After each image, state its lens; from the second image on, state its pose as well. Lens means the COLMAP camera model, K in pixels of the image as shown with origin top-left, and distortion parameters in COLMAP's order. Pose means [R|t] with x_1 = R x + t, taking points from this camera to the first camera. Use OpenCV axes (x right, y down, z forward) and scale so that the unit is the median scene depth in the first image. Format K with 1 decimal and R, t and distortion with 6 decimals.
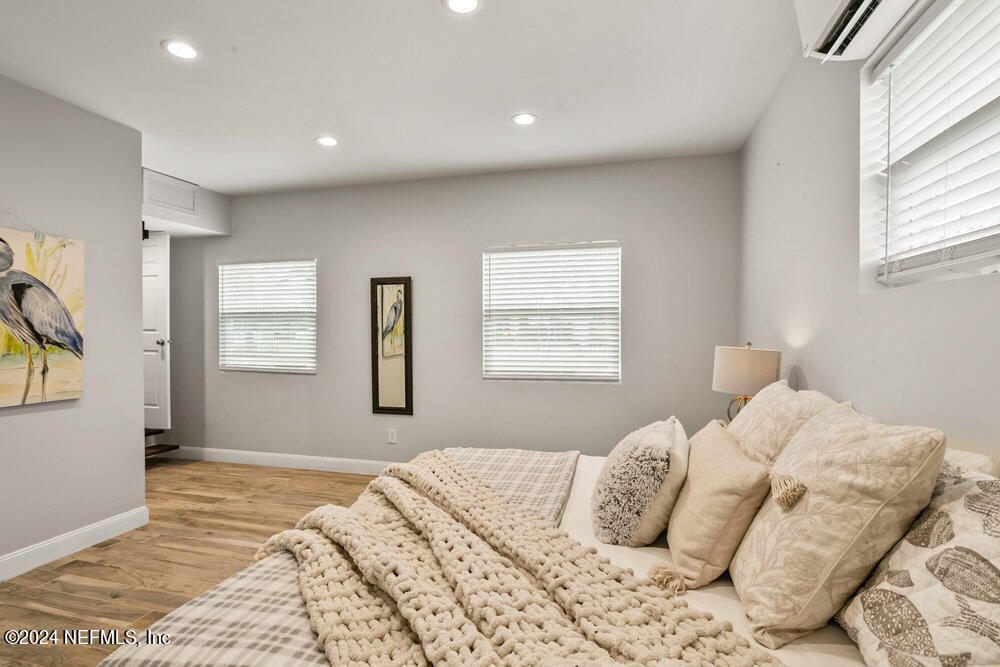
lens RADIAL K [[503.0, 0, 501.1], [0, 503.0, 340.8], [0, 0, 1]] dist [-0.004677, -0.000044]
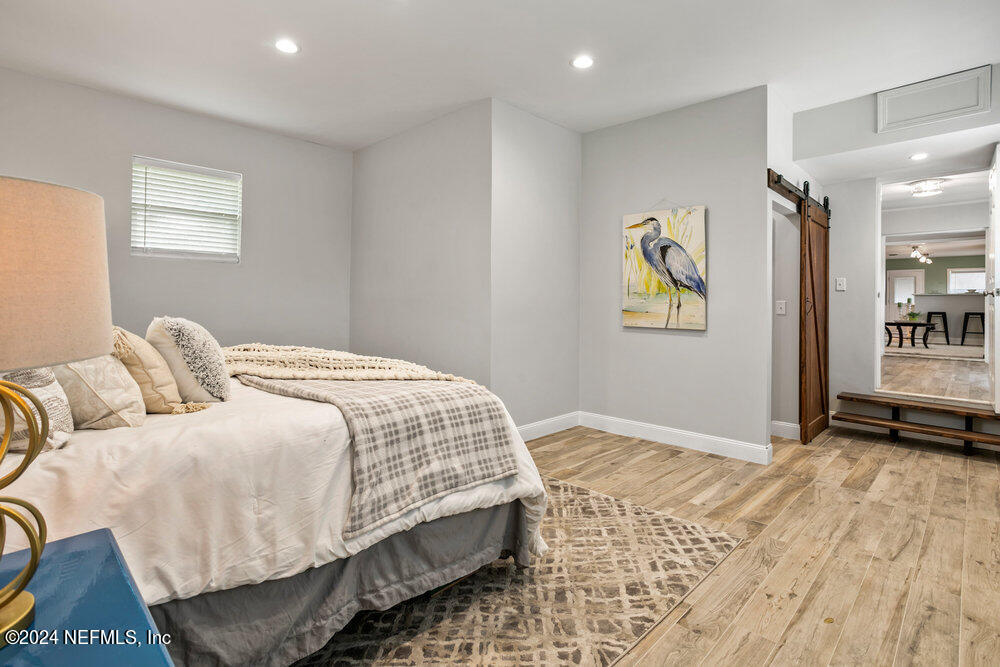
lens RADIAL K [[495.9, 0, 498.0], [0, 495.9, 297.8], [0, 0, 1]] dist [-0.003695, -0.000386]
pose [[-0.480153, -0.010969, -0.877116, 0.534581], [-0.026856, 0.999637, 0.002201, 0.047513], [0.876774, 0.024613, -0.480273, 1.215606]]
